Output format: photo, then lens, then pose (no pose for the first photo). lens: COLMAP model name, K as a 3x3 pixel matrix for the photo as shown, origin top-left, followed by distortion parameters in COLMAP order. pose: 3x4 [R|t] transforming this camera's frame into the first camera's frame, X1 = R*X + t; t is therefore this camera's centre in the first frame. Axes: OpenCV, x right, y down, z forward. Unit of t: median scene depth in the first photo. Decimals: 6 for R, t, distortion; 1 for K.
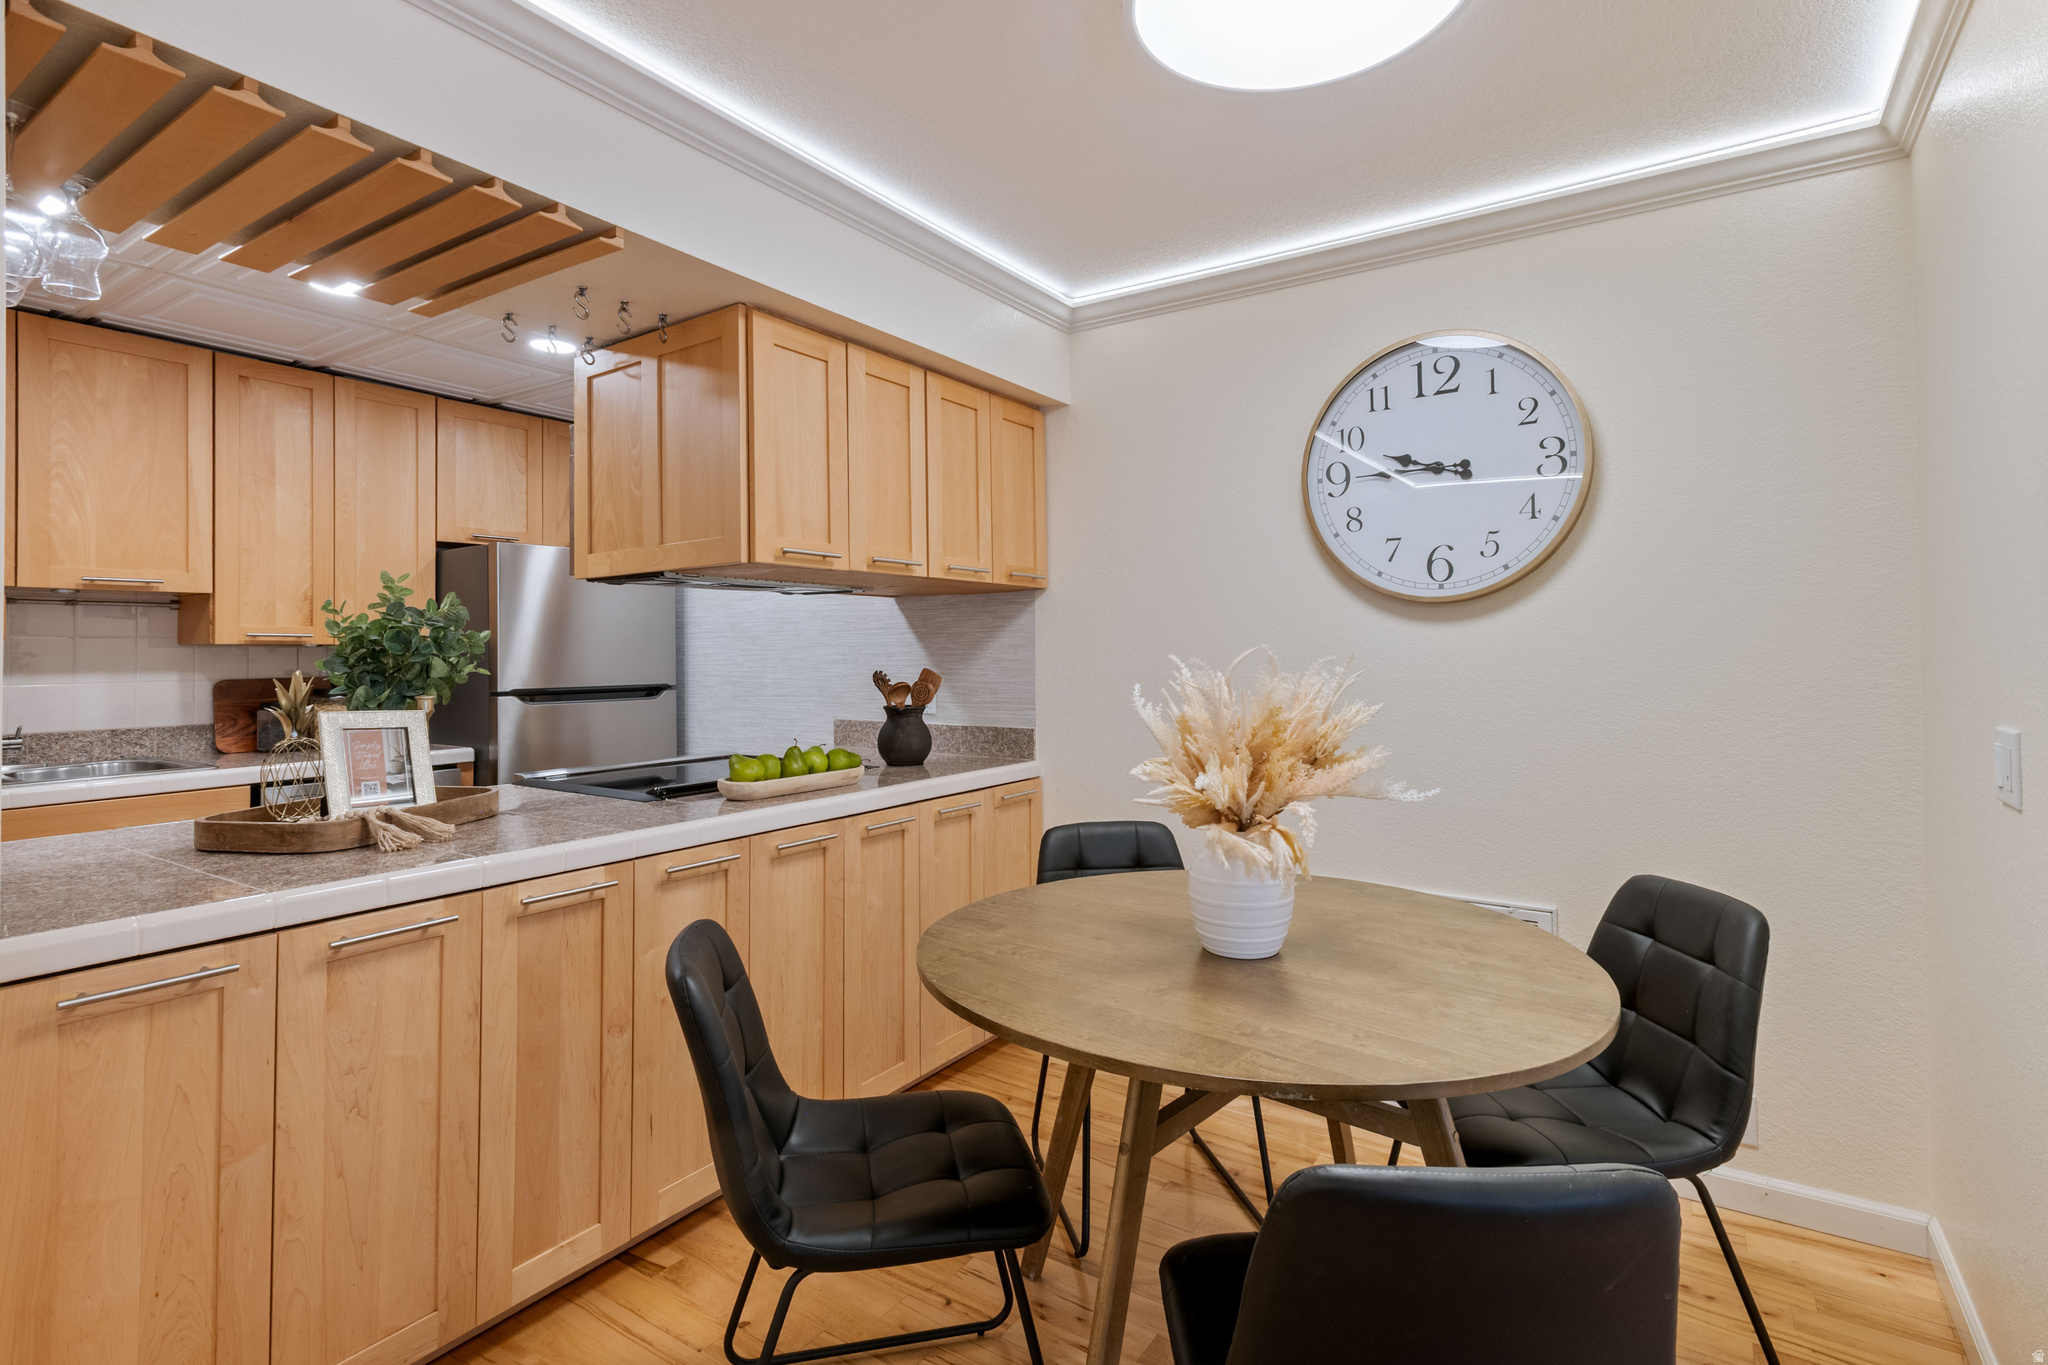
lens RADIAL K [[988.3, 0, 1023.8], [0, 988.3, 637.2], [0, 0, 1]] dist [0.011659, 0.000243]
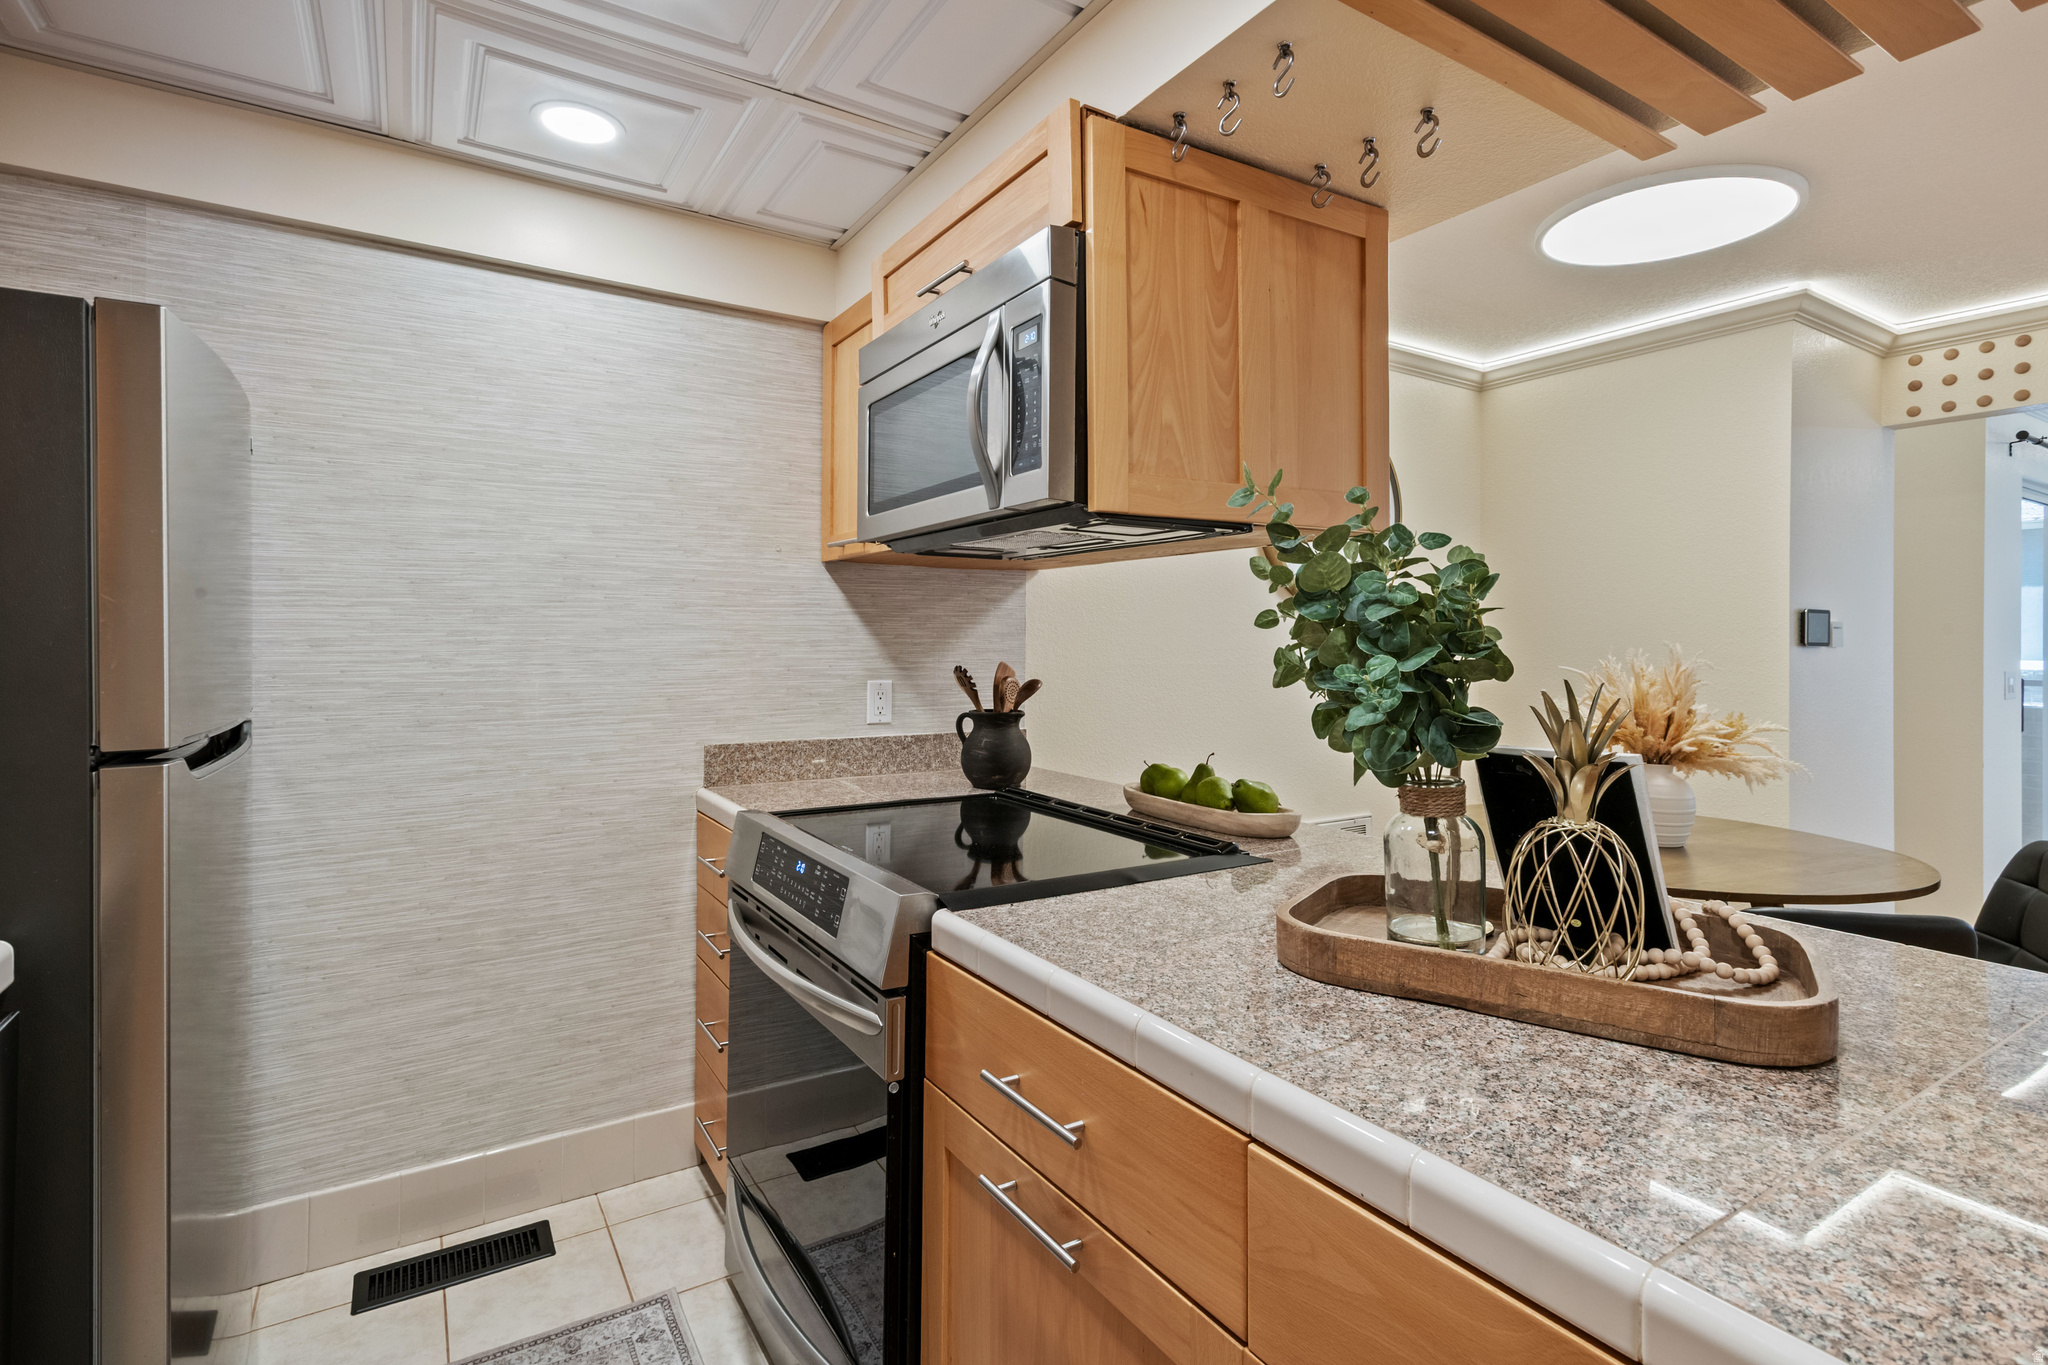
lens RADIAL K [[979.6, 0, 1019.3], [0, 979.6, 642.4], [0, 0, 1]] dist [0.003218, 0.000768]
pose [[0.404880, 0.004972, 0.914356, -0.815936], [-0.020668, 0.999779, 0.003715, 0.013161], [-0.914136, -0.020402, 0.404893, 0.676831]]
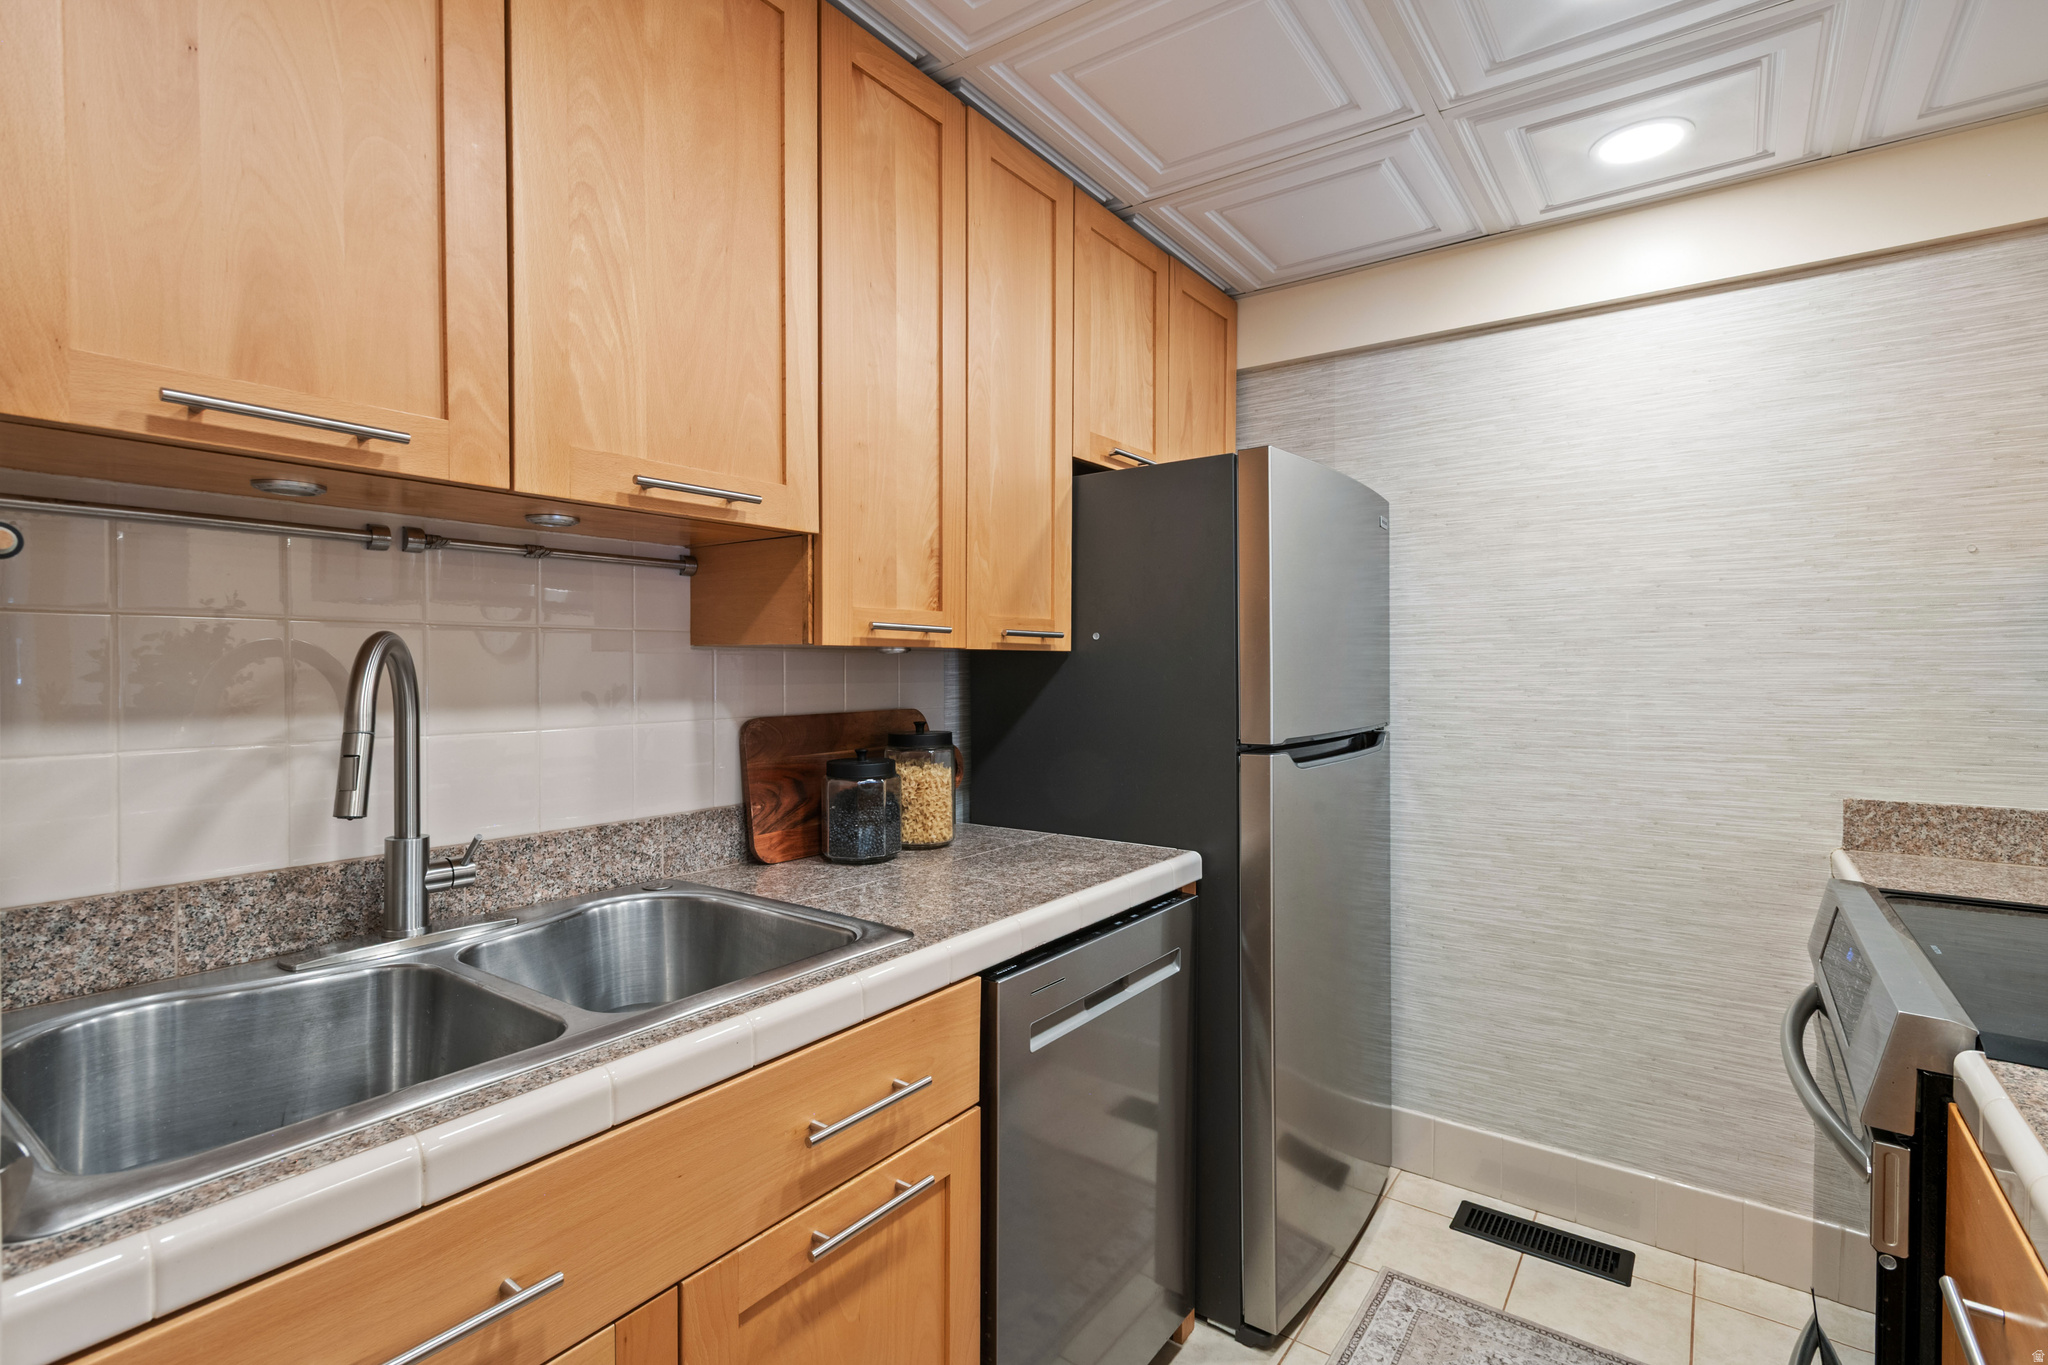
lens RADIAL K [[960.3, 0, 1024.0], [0, 960.3, 682.5], [0, 0, 1]] dist [0.004181, 0.000658]
pose [[0.999412, 0.006418, -0.033676, -0.724865], [-0.005323, 0.999457, 0.032520, 0.009367], [0.033866, -0.032321, 0.998904, 0.576132]]
